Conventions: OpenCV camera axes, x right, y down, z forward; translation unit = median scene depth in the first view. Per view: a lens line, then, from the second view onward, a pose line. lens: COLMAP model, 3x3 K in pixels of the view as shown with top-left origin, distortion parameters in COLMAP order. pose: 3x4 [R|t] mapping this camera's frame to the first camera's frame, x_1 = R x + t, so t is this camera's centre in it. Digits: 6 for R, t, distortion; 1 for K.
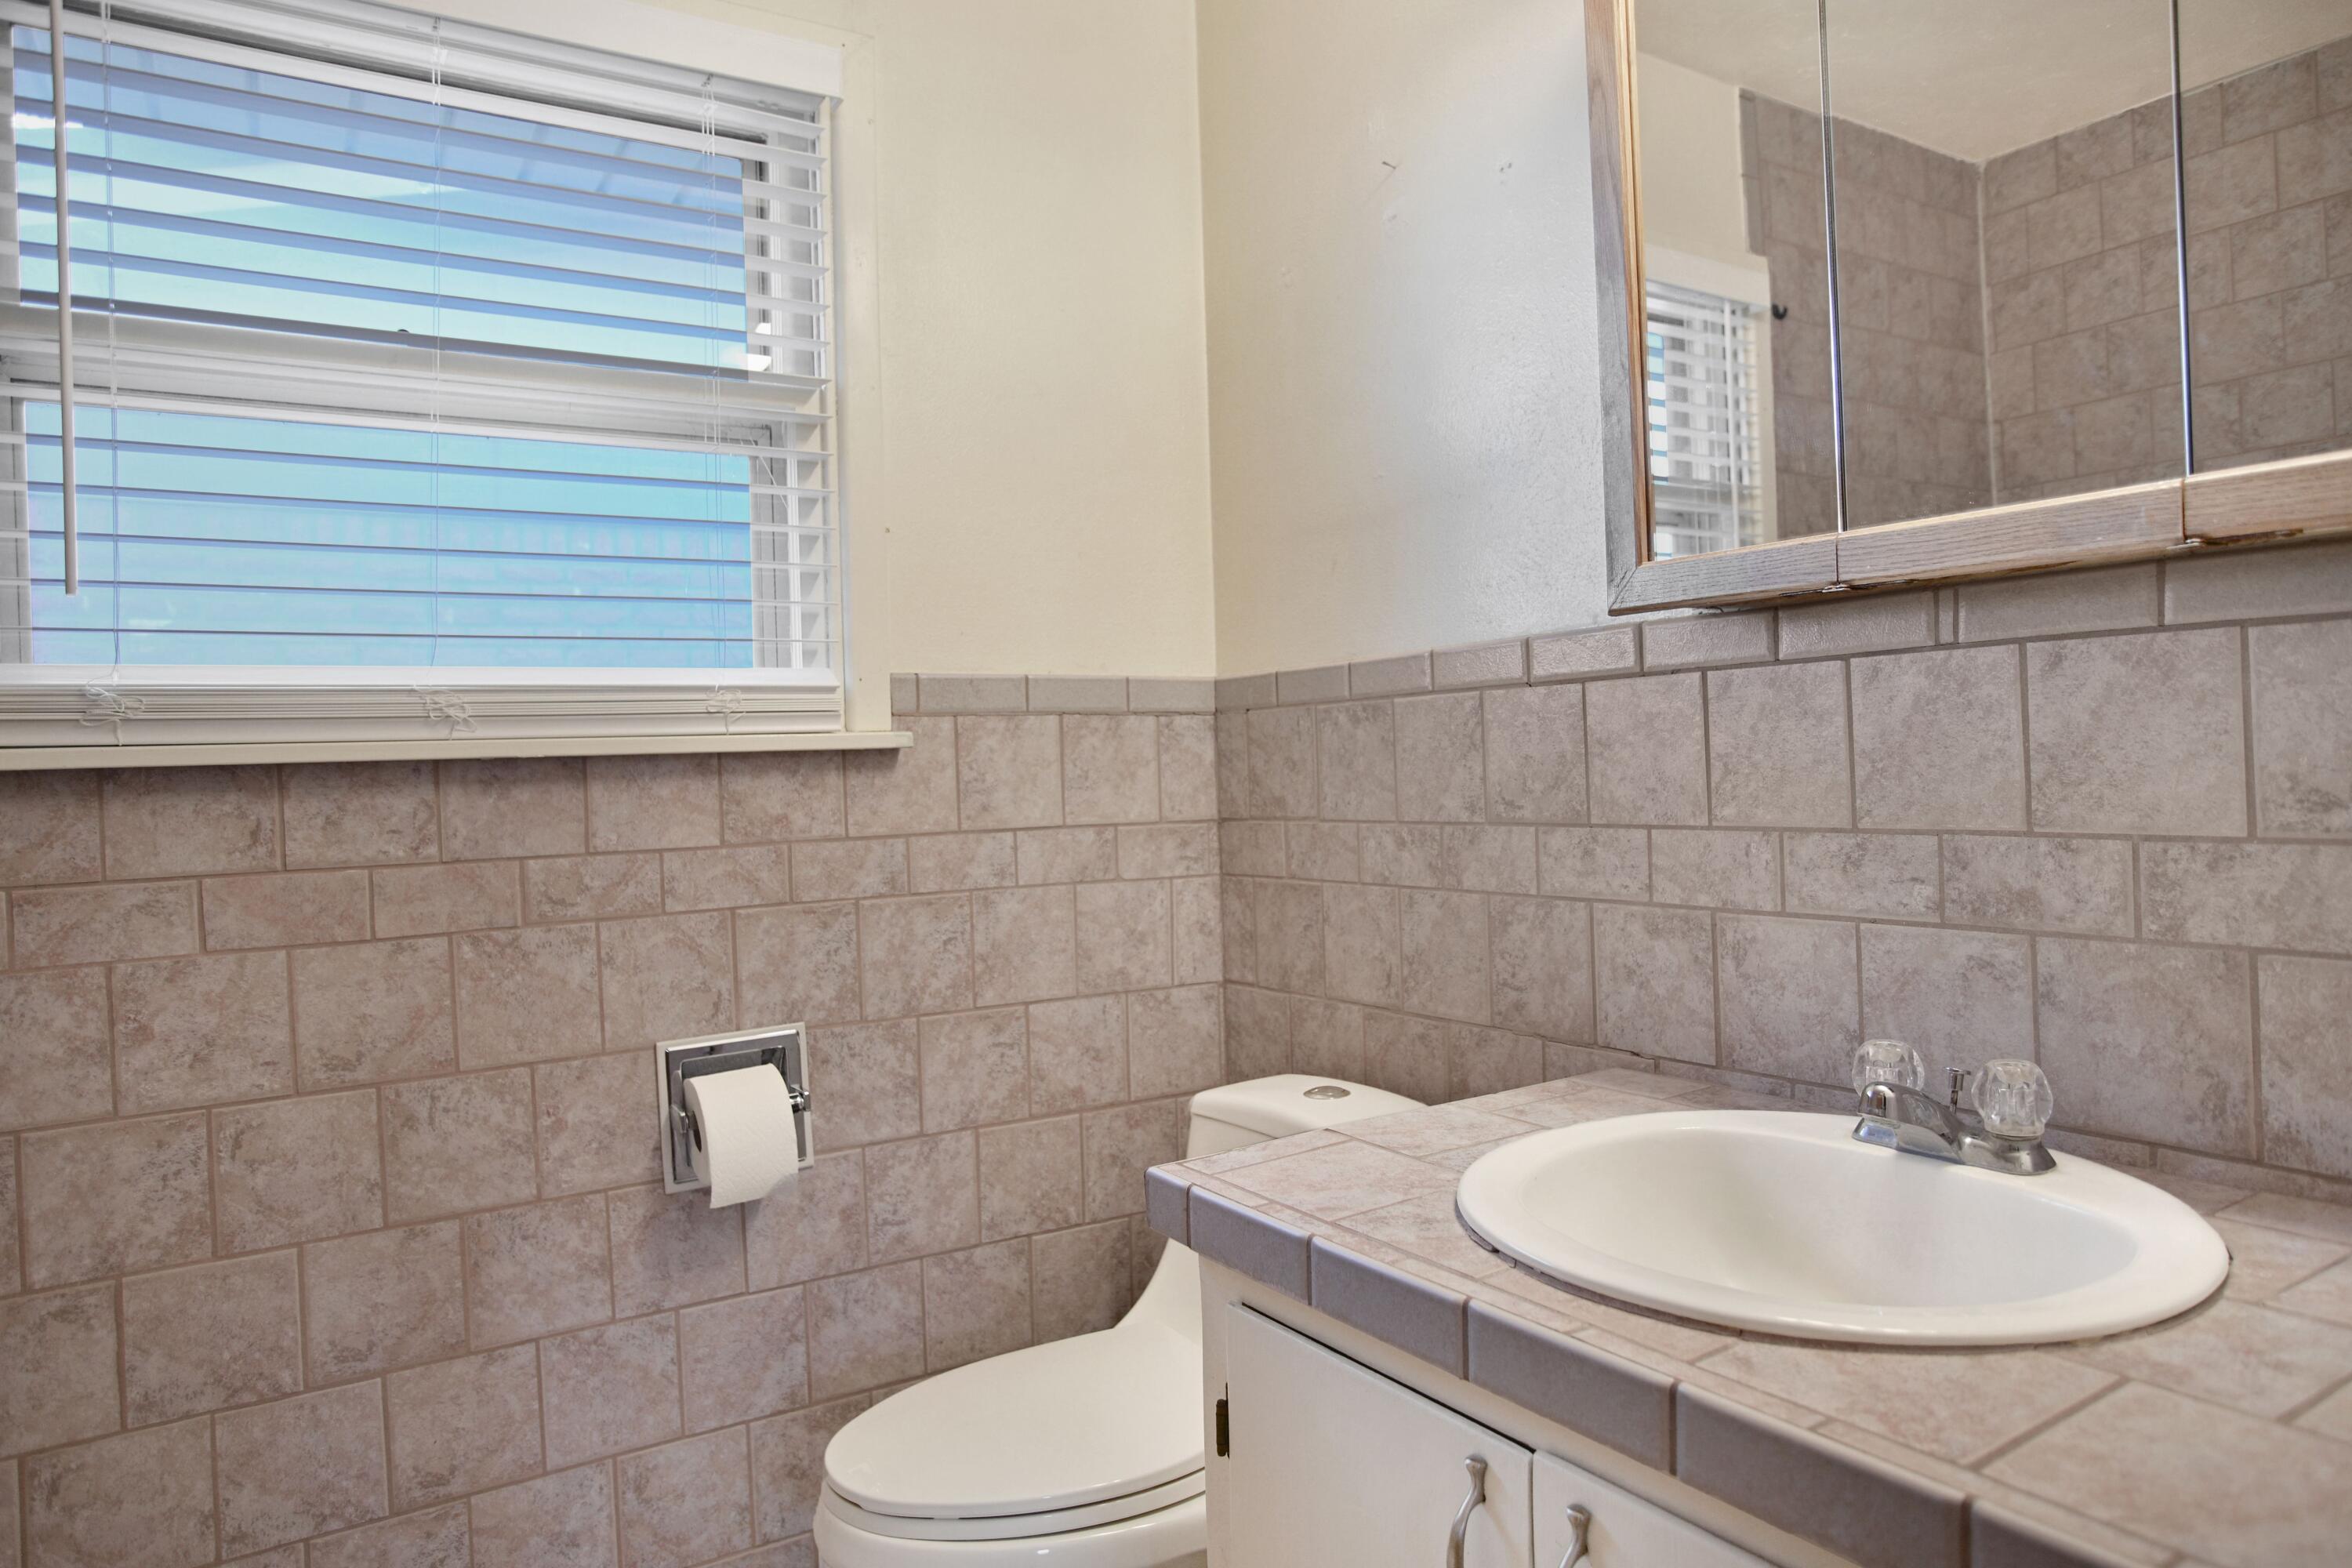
lens RADIAL K [[1472.5, 0, 1179.8], [0, 1472.5, 768.6], [0, 0, 1]] dist [-0.069841, 0.045490]
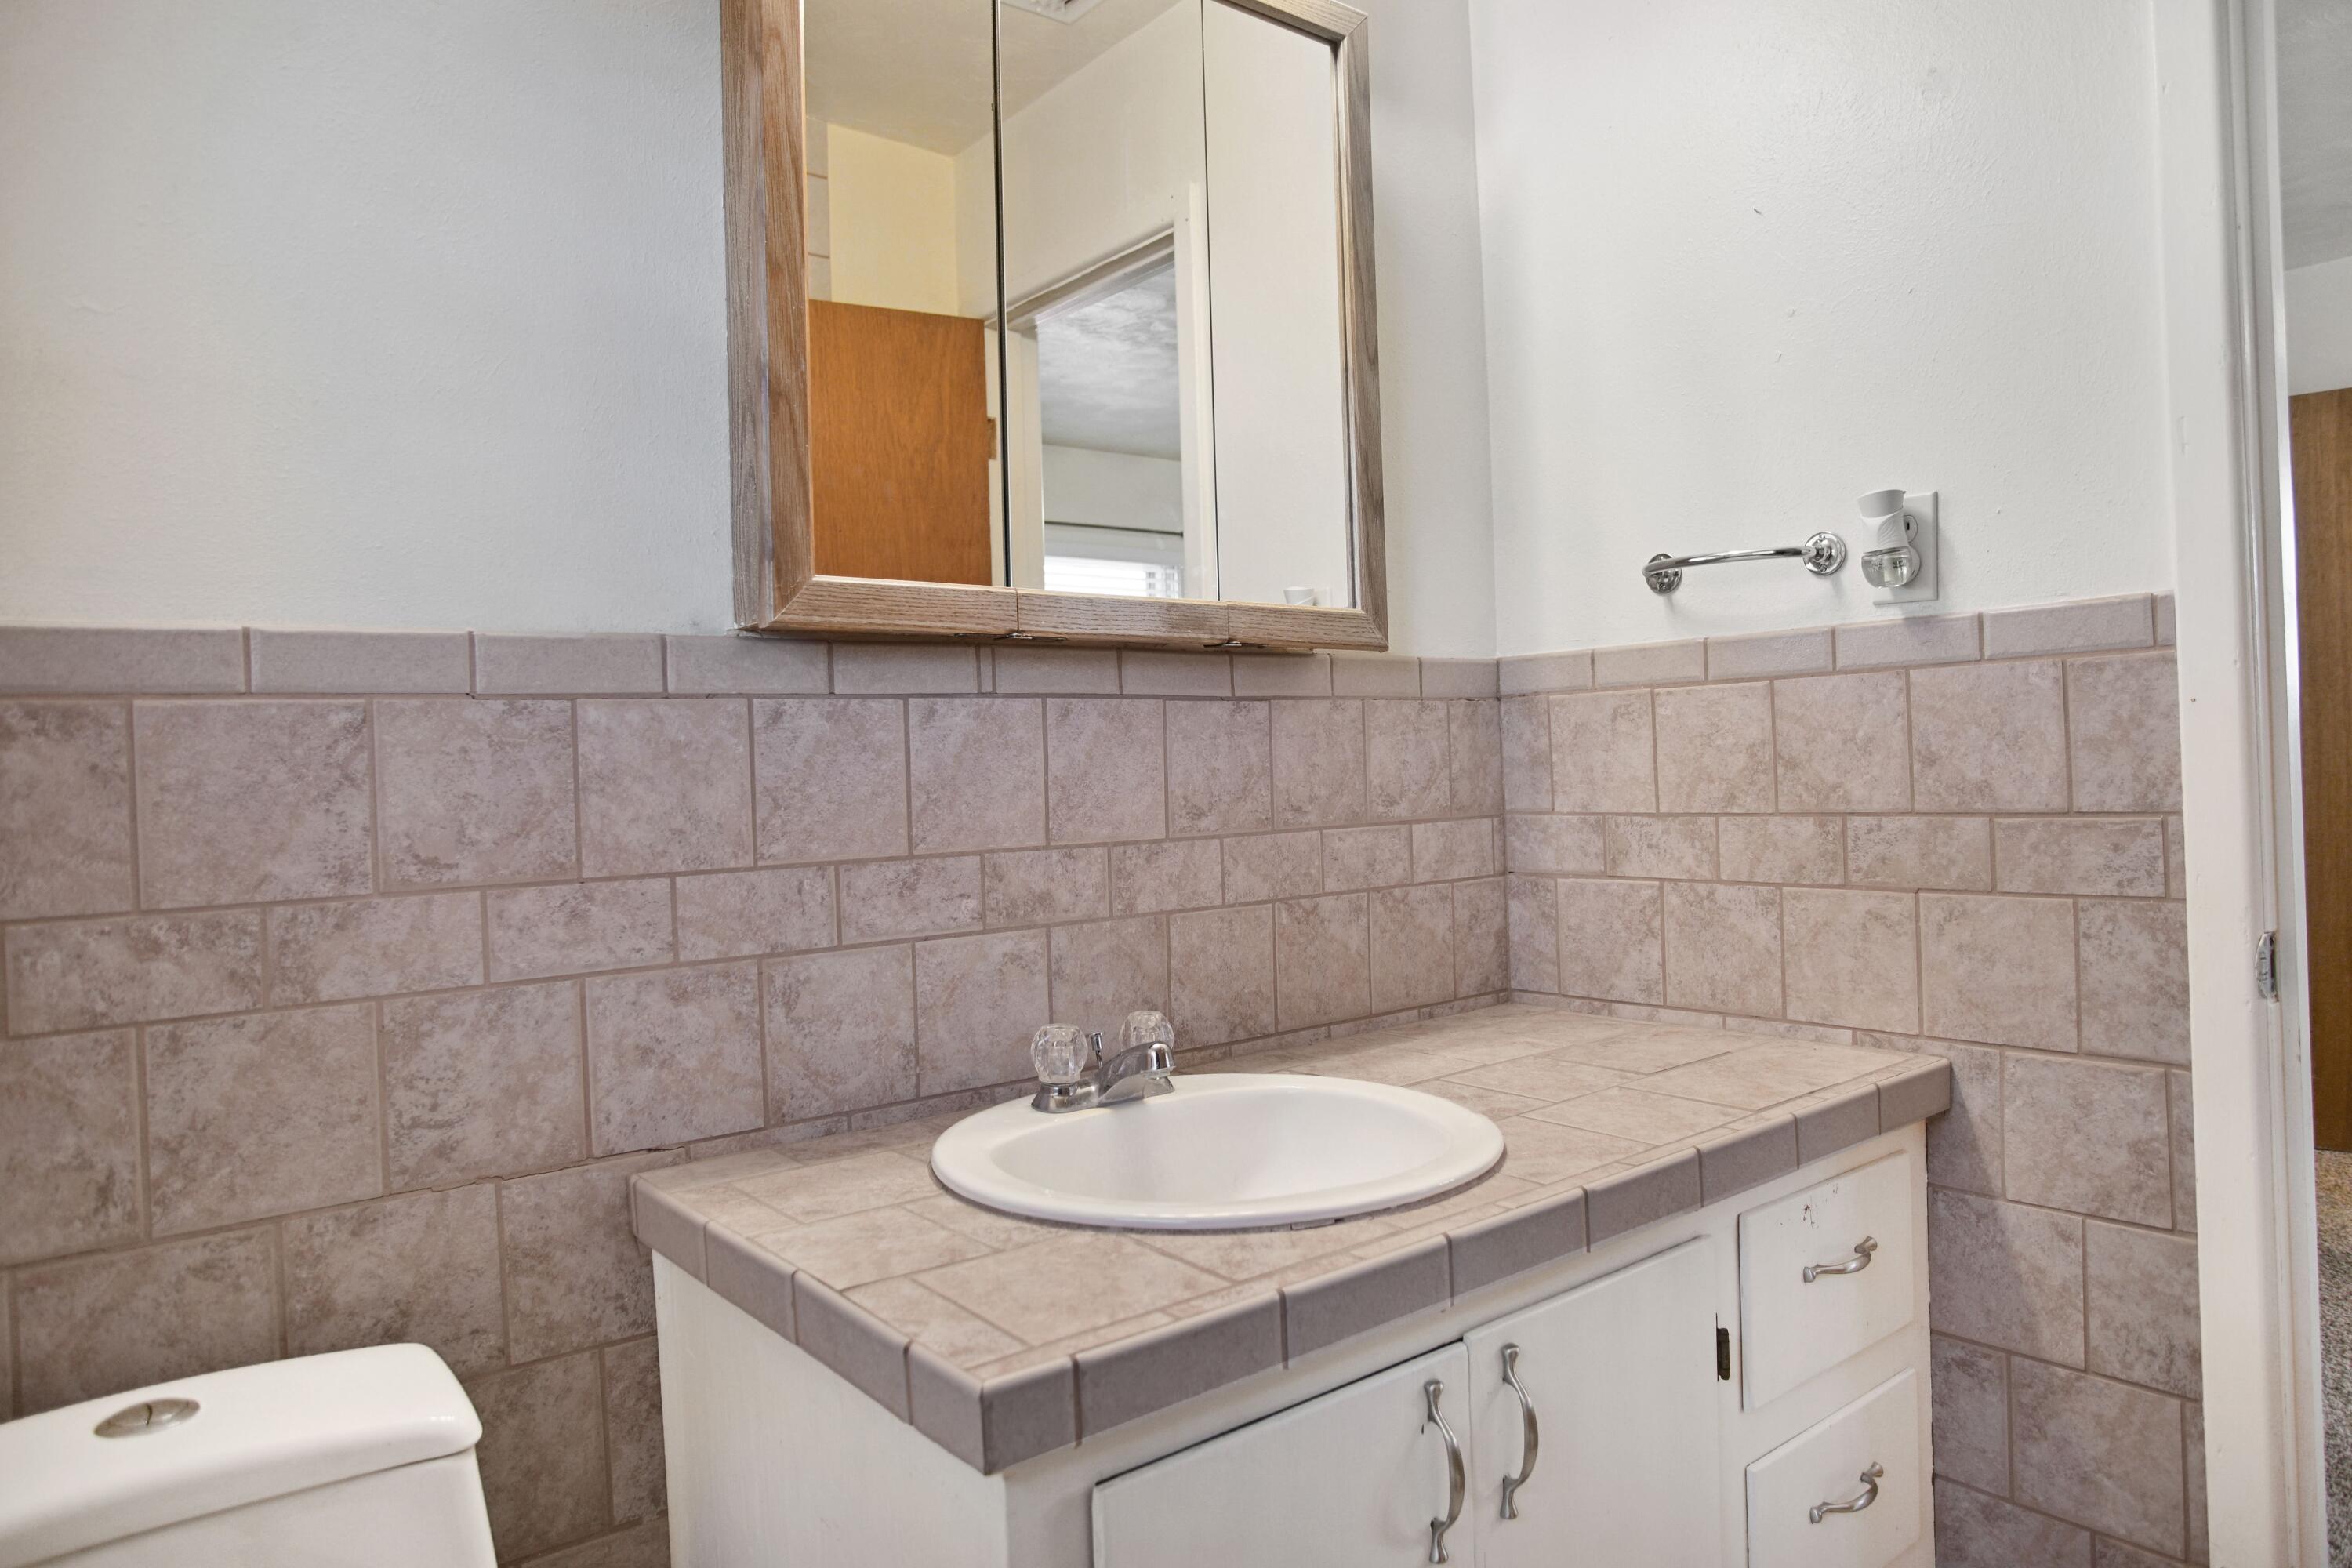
lens RADIAL K [[1472.5, 0, 1179.8], [0, 1472.5, 768.6], [0, 0, 1]] dist [-0.069841, 0.045490]
pose [[-0.101508, 0.036797, 0.994154, -0.586712], [0.039969, 0.998660, -0.032883, 0.018822], [-0.994031, 0.036398, -0.102843, 0.829110]]
